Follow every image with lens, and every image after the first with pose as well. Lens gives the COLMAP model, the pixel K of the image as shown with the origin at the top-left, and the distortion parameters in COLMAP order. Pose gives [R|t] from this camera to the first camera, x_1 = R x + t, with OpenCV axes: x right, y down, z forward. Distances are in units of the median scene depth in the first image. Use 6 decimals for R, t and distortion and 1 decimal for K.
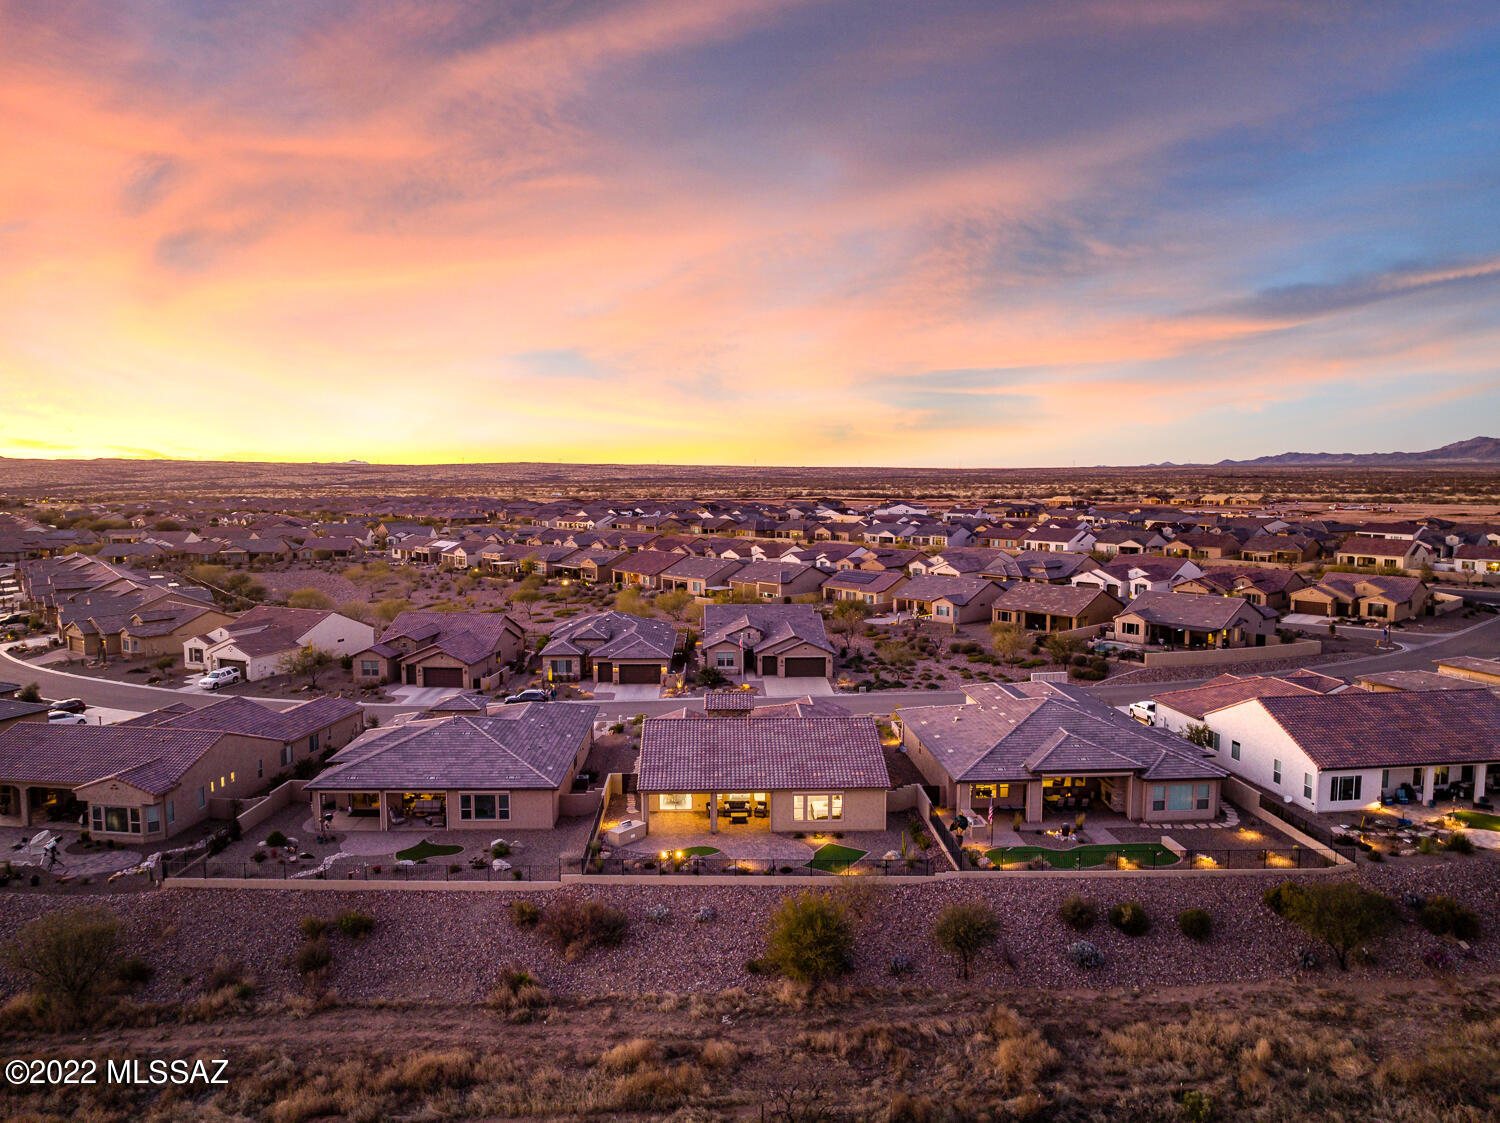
lens RADIAL K [[1059.5, 0, 755.6], [0, 1059.5, 567.0], [0, 0, 1]] dist [-0.033175, -0.005177]
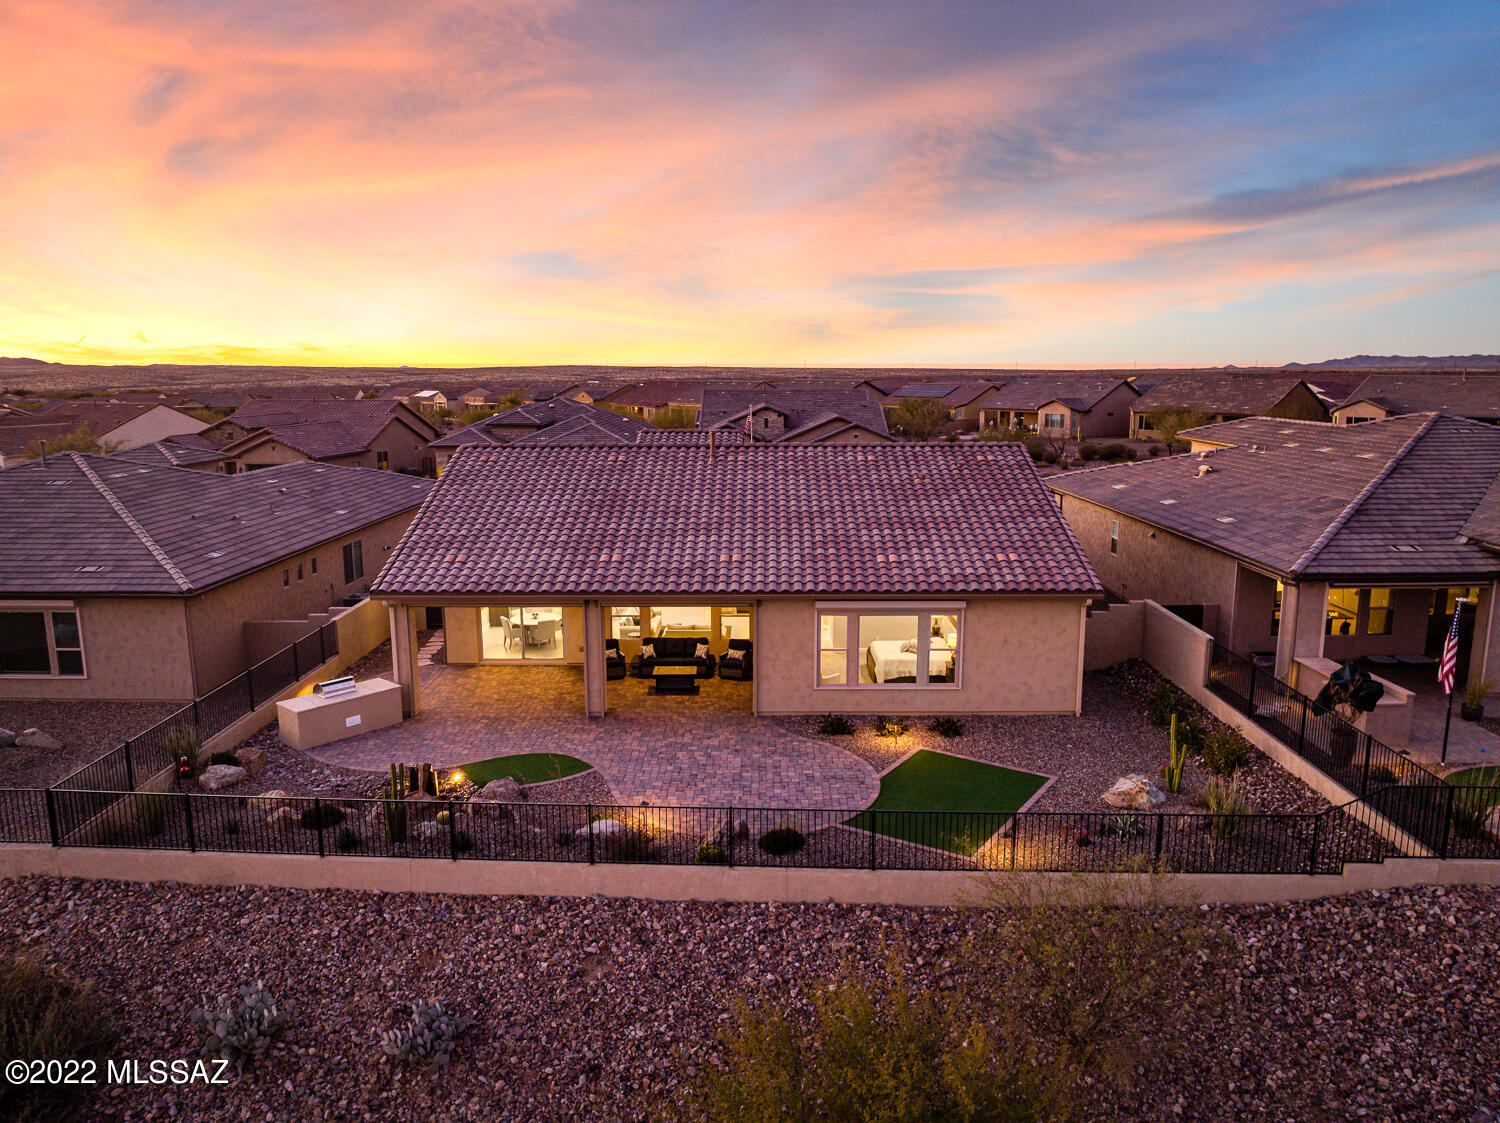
lens RADIAL K [[1059.5, 0, 760.5], [0, 1059.5, 553.2], [0, 0, 1]] dist [-0.033175, -0.005177]
pose [[0.999105, 0.005332, -0.041962, 0.030802], [-0.002189, 0.997210, 0.074611, 0.169212], [0.042243, -0.074452, 0.996329, 0.648656]]
